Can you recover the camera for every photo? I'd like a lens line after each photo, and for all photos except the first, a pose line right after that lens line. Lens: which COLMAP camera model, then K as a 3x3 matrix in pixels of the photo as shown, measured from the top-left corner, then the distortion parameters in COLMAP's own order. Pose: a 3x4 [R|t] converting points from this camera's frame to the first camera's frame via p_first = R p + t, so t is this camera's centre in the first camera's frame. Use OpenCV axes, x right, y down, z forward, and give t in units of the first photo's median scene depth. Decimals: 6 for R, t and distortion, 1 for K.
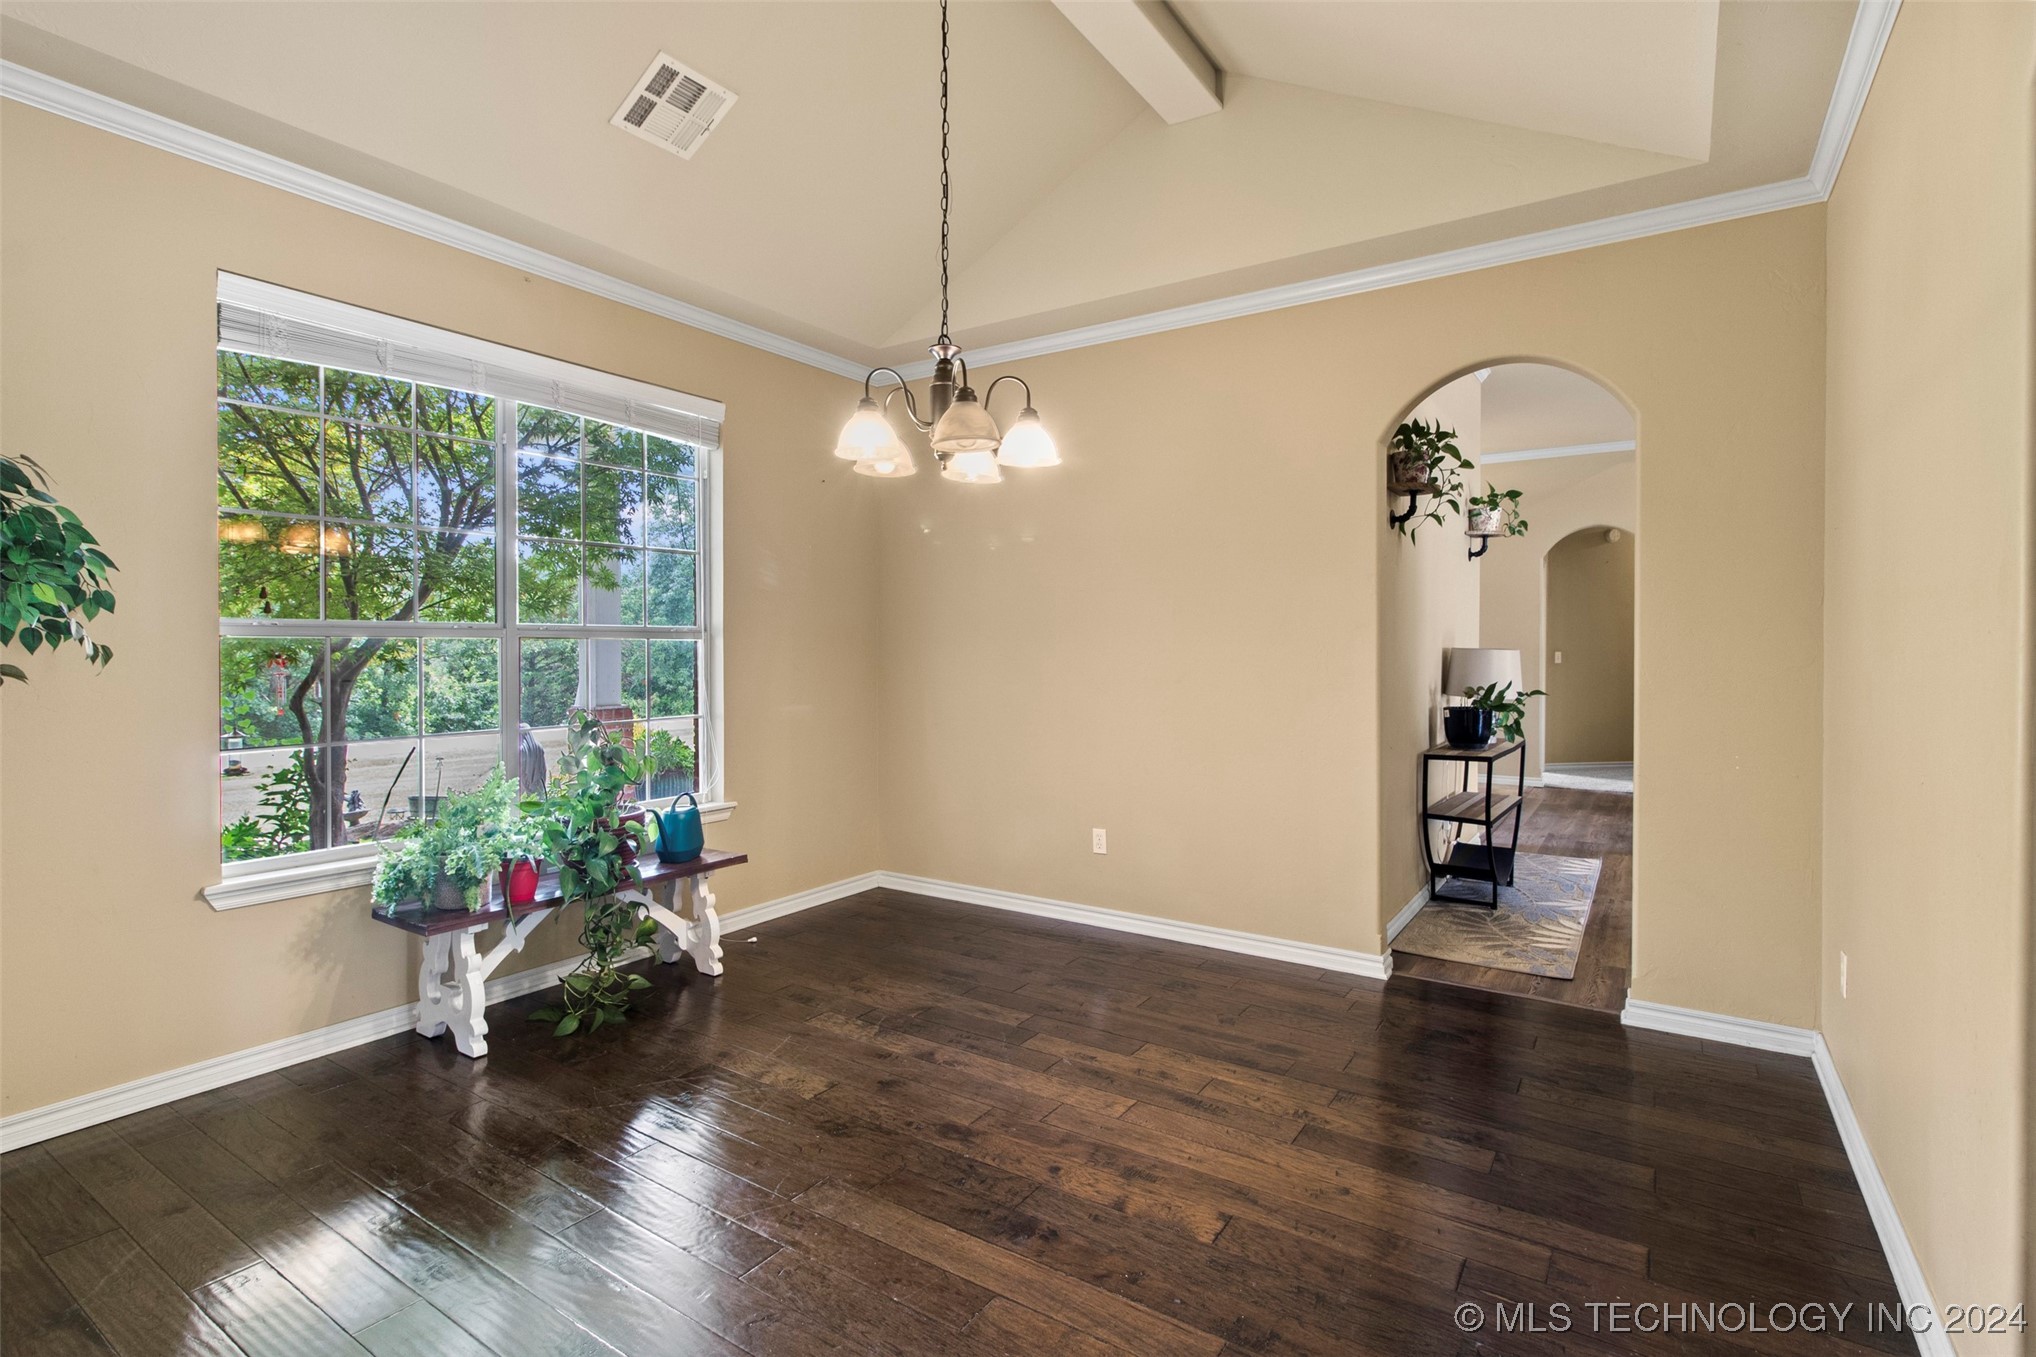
lens RADIAL K [[958.1, 0, 1020.7], [0, 958.1, 659.3], [0, 0, 1]] dist [0.001863, 0.000329]
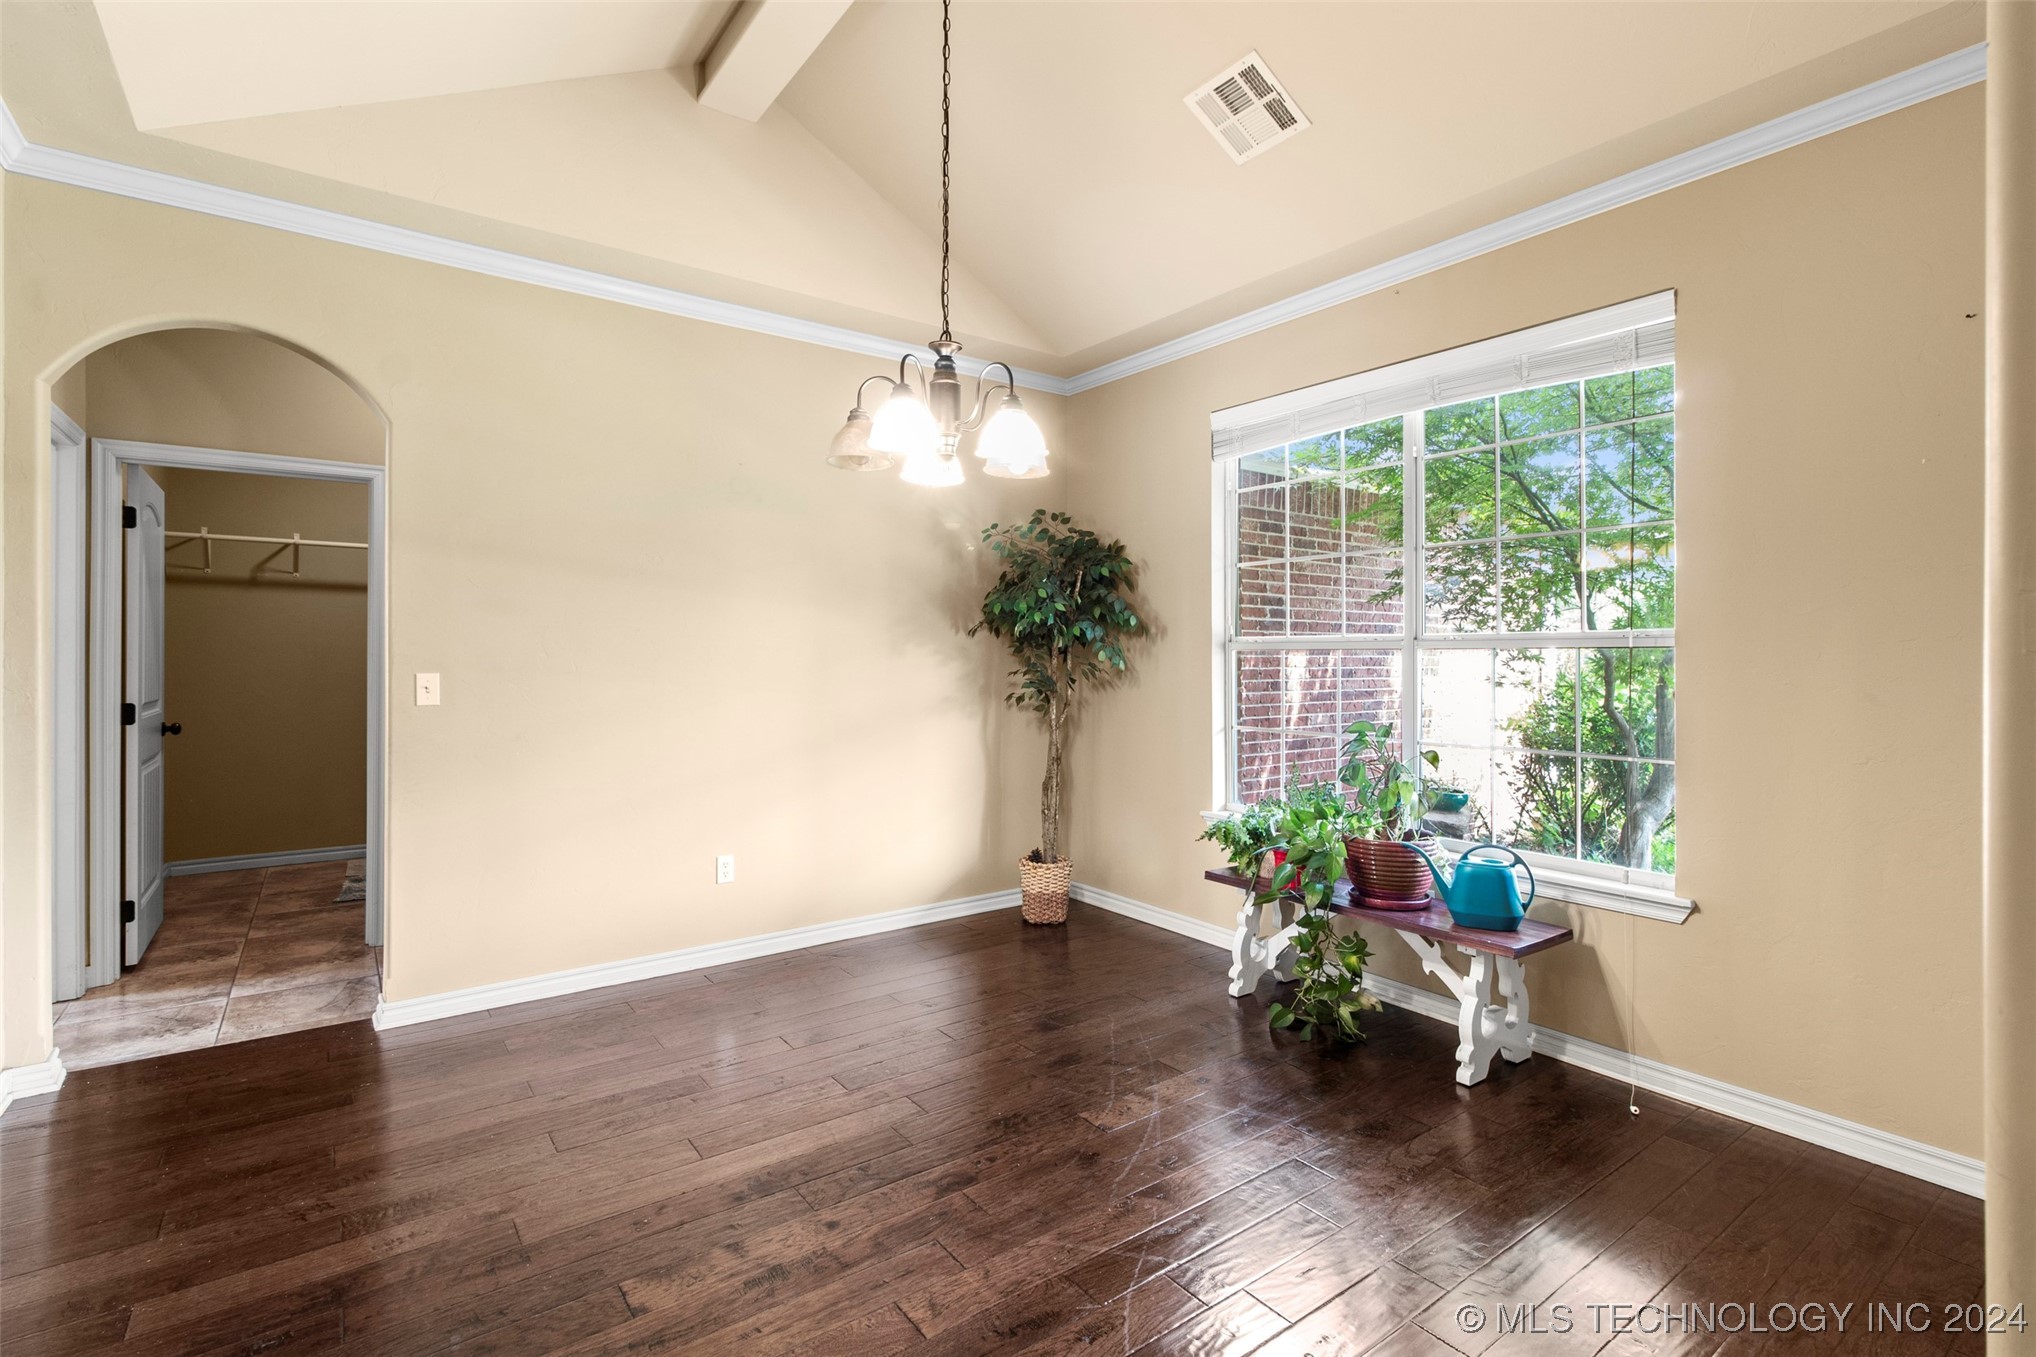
lens RADIAL K [[935.3, 0, 1019.7], [0, 935.3, 657.1], [0, 0, 1]] dist [0.000424, 0.000029]
pose [[-0.338730, -0.005084, -0.940870, 0.807305], [-0.013276, 0.999912, -0.000624, -0.010875], [0.940790, 0.012280, -0.338768, 1.447262]]
